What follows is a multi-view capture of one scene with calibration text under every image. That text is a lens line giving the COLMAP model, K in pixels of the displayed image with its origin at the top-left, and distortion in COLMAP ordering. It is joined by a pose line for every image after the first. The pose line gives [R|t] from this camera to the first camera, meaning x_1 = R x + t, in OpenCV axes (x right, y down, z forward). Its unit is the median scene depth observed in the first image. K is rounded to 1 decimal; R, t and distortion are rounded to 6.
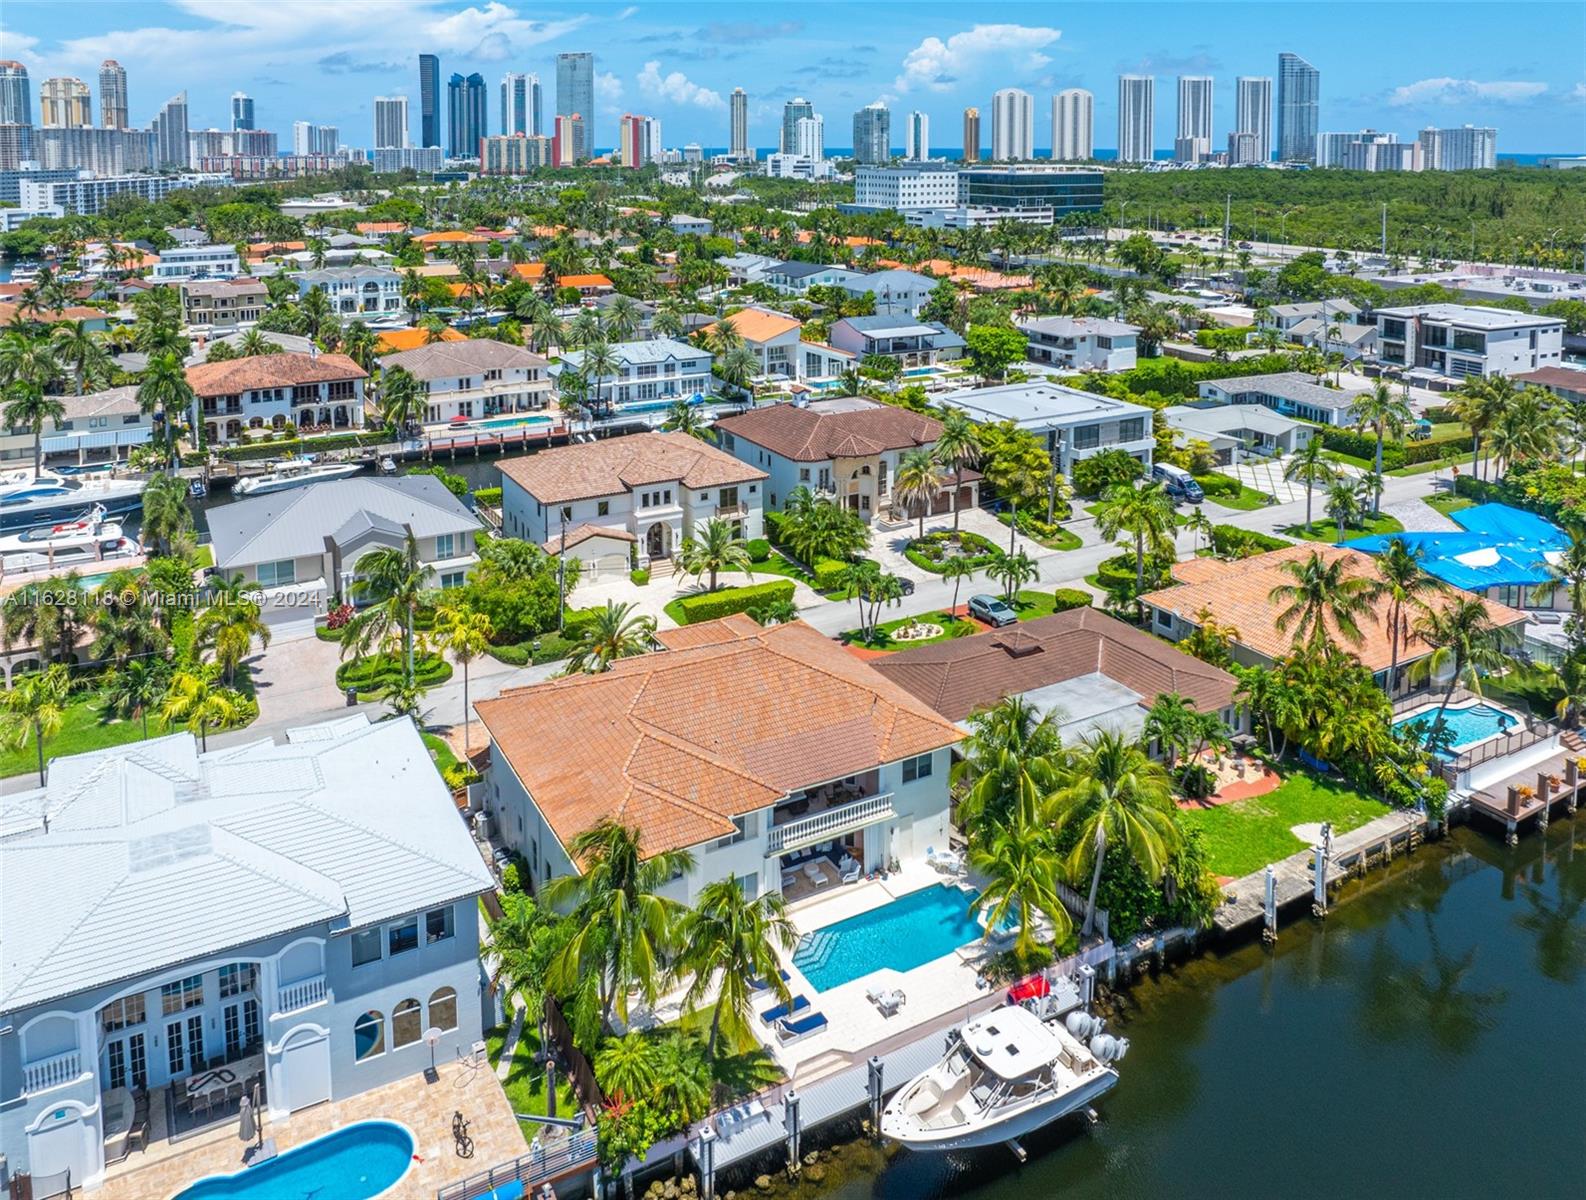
lens RADIAL K [[1208.1, 0, 815.6], [0, 1208.1, 240.9], [0, 0, 1]] dist [-0.050129, 0.016263]
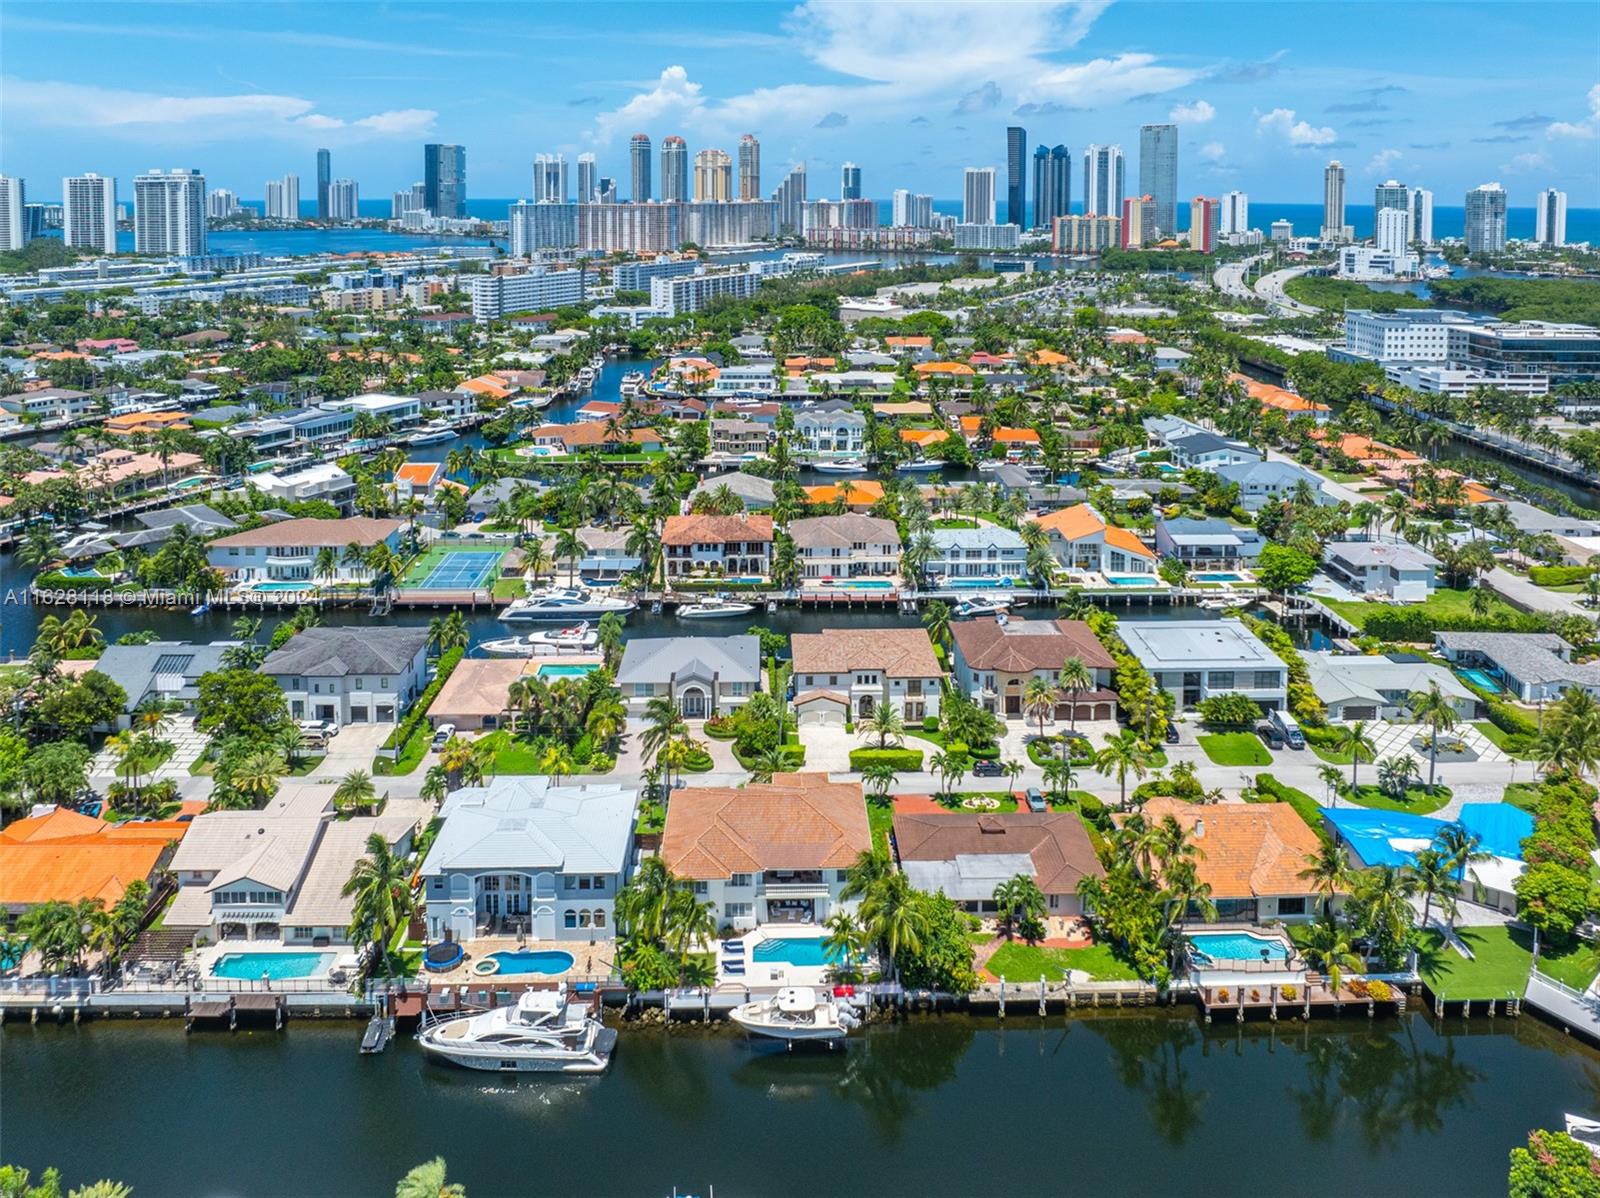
lens RADIAL K [[1220.7, 0, 803.4], [0, 1220.7, 318.6], [0, 0, 1]] dist [-0.023665, -0.004528]
pose [[0.883967, 0.045559, -0.465324, 0.324212], [-0.040920, 0.998961, 0.020072, -0.180180], [0.465755, 0.001298, 0.884913, -0.281465]]
